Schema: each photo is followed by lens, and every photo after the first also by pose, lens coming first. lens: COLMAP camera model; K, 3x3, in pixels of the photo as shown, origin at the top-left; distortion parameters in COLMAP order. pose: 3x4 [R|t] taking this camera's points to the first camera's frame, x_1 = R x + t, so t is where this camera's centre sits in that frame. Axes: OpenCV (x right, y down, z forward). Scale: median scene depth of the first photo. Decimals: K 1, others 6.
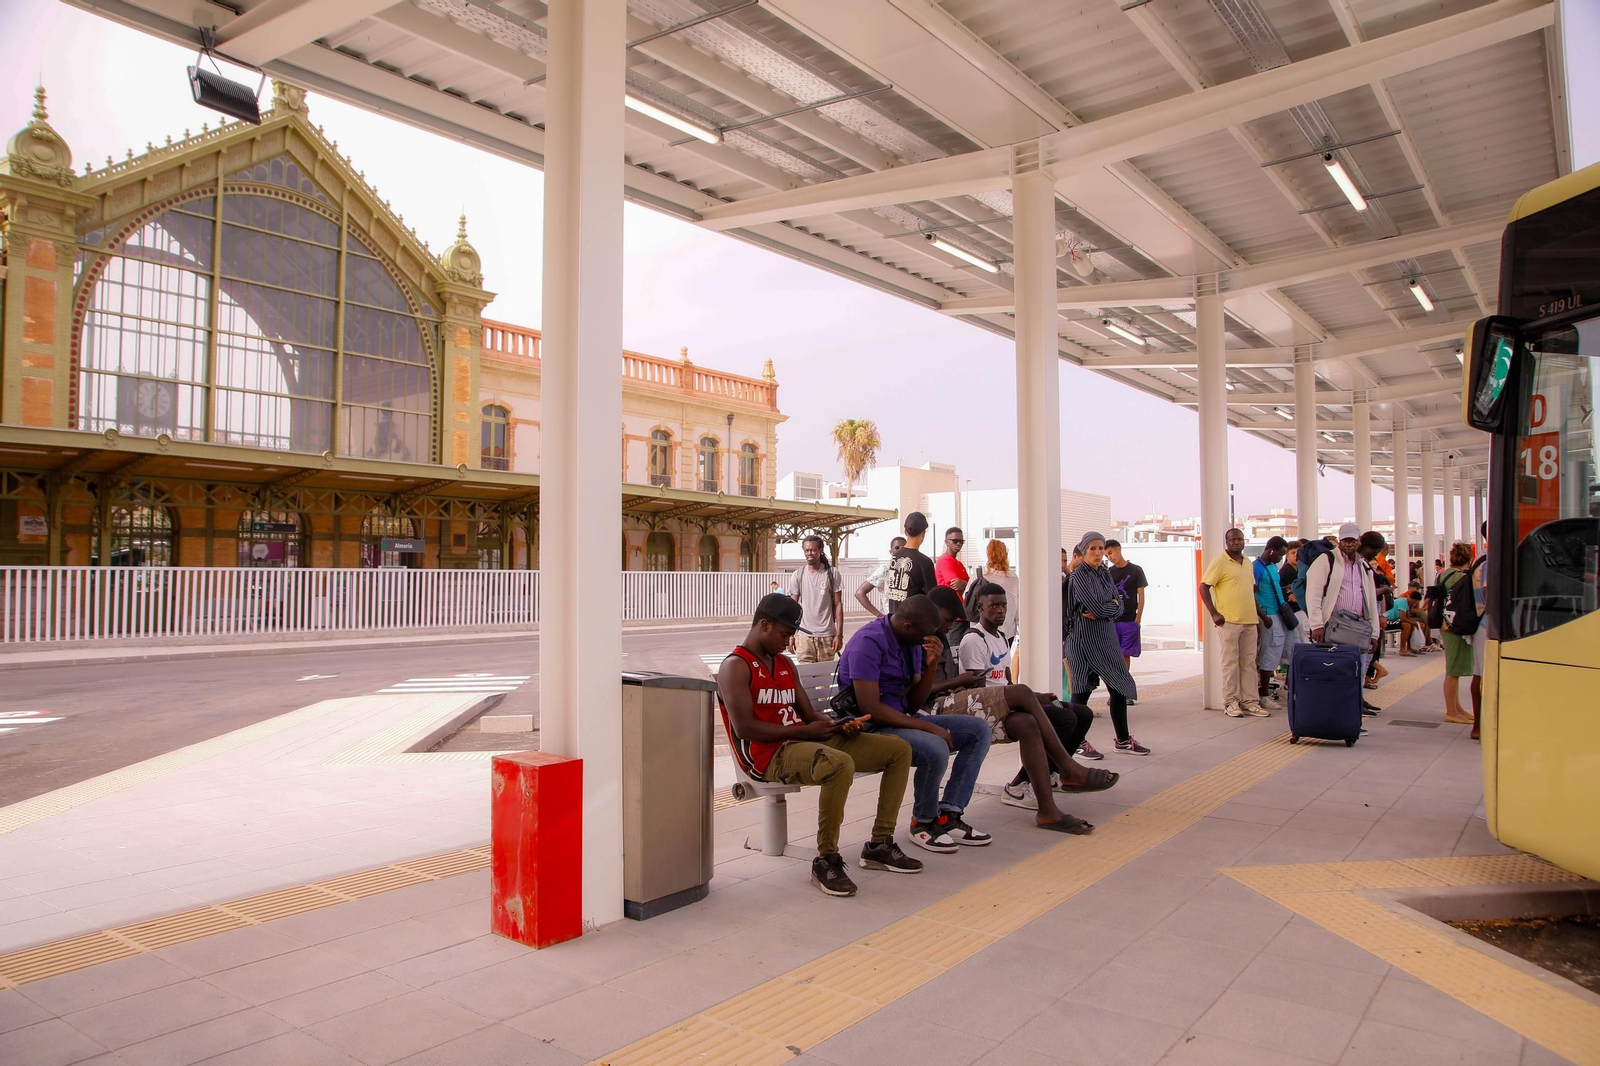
lens RADIAL K [[1093.3, 0, 789.3], [0, 1093.3, 548.6], [0, 0, 1]] dist [-0.125631, 0.087029]
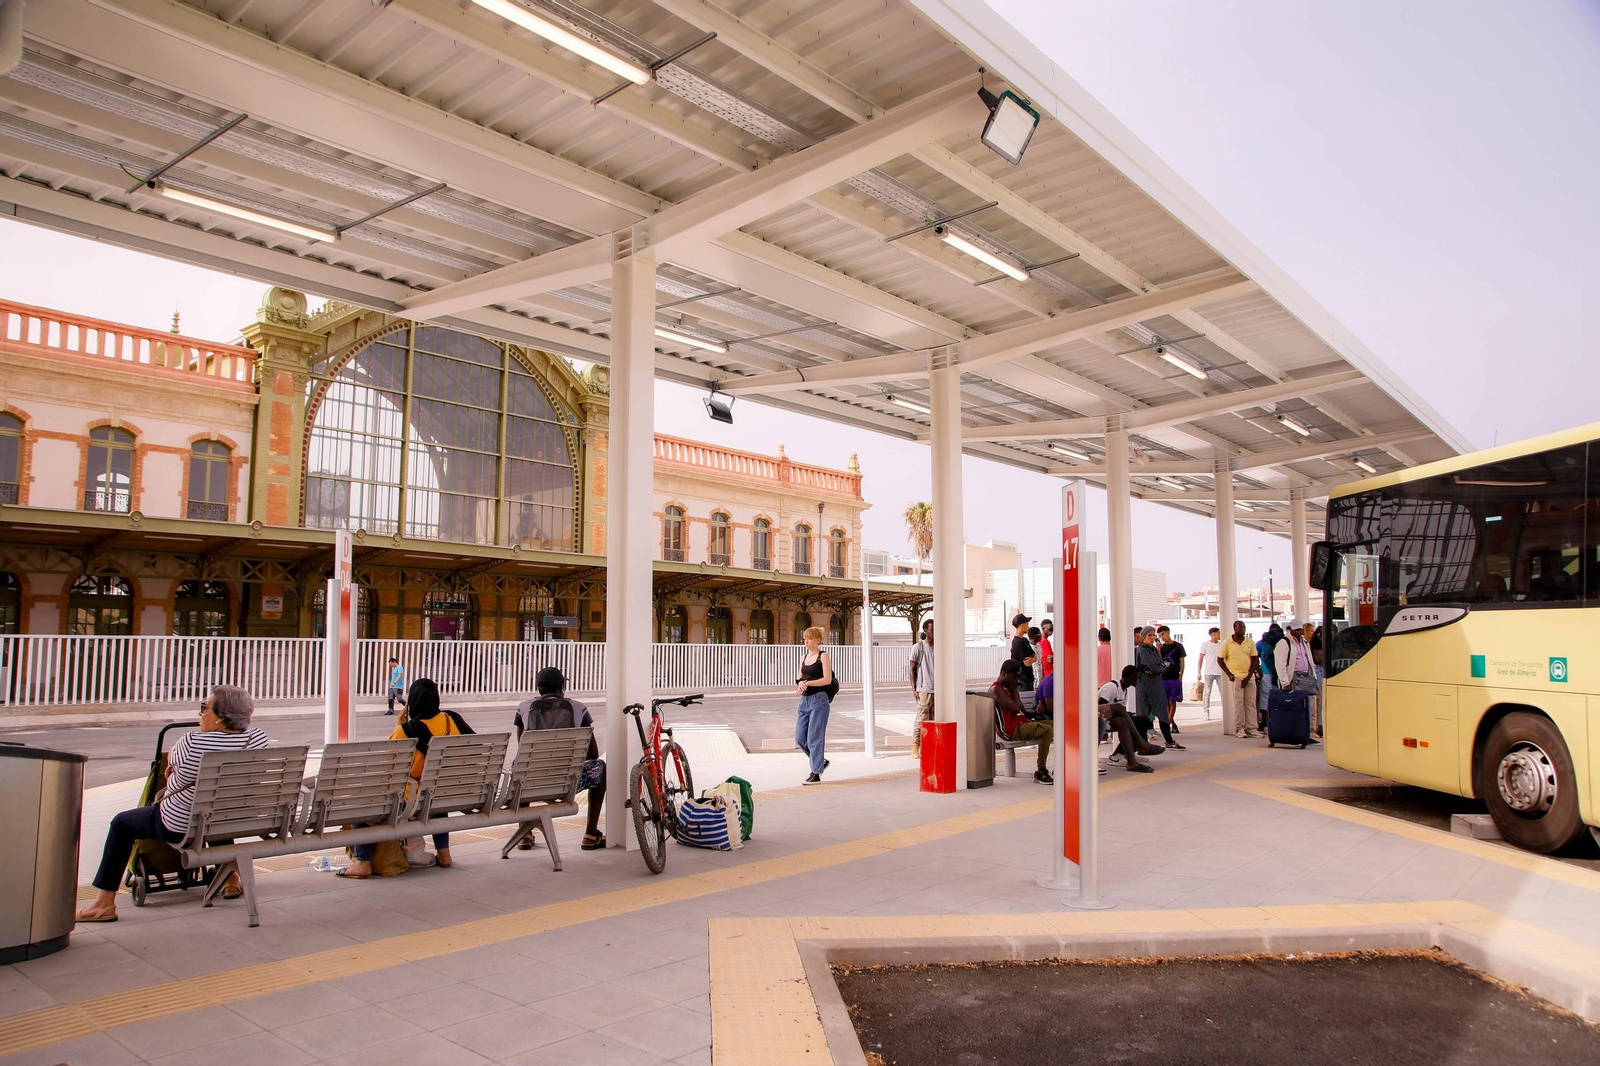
lens RADIAL K [[1093.3, 0, 789.3], [0, 1093.3, 548.6], [0, 0, 1]] dist [-0.125631, 0.087029]
pose [[0.998846, -0.001075, -0.048011, -0.046526], [-0.002068, 0.997858, -0.065379, -0.004981], [0.047979, 0.065403, 0.996705, -0.163601]]
